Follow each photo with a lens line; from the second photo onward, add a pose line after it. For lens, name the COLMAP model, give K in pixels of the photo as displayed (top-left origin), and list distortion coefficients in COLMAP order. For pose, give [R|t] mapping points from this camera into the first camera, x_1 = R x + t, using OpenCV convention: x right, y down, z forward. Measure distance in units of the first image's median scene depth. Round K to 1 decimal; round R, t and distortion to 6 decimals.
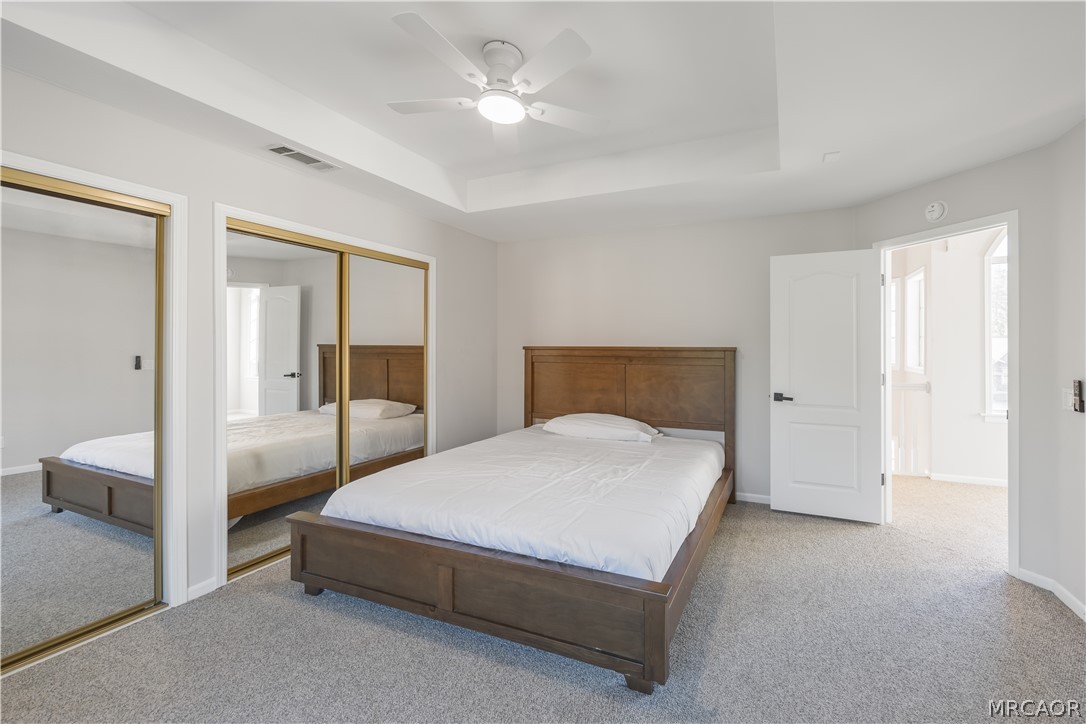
lens RADIAL K [[427.9, 0, 539.9], [0, 427.9, 344.1], [0, 0, 1]] dist [-0.000512, -0.000287]
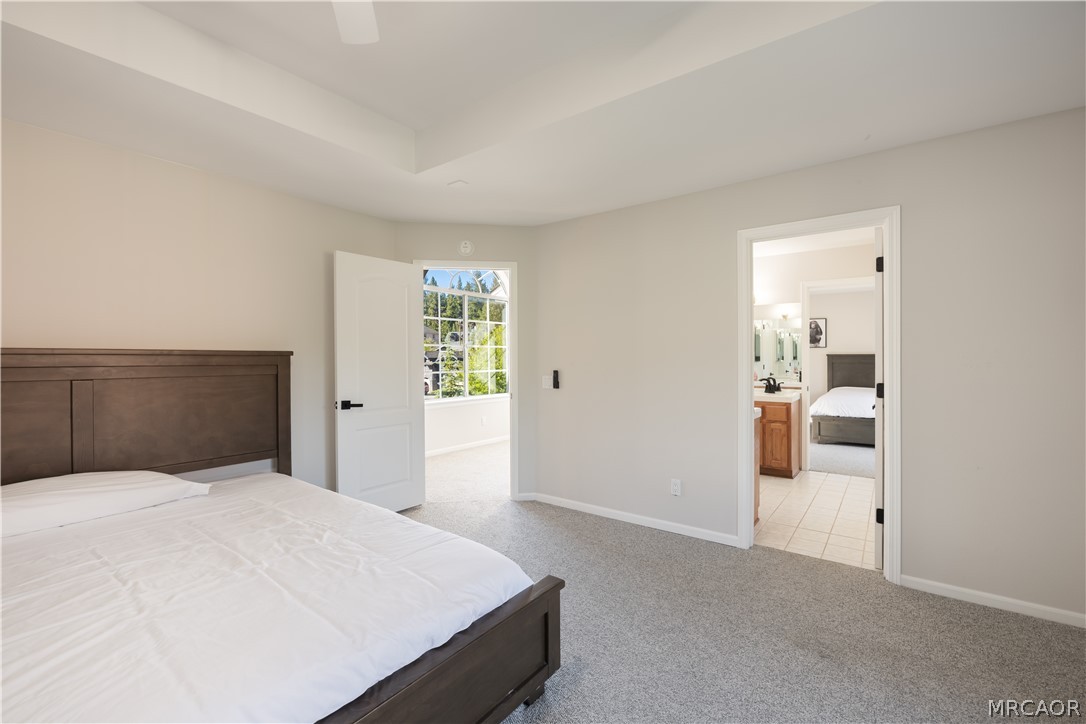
lens RADIAL K [[509.1, 0, 544.1], [0, 509.1, 350.8], [0, 0, 1]] dist [-0.000109, 0.000025]
pose [[0.190222, 0.003385, 0.981735, -0.511267], [-0.006108, 0.999979, -0.002264, 0.007248], [-0.981722, -0.005566, 0.190239, 0.425556]]
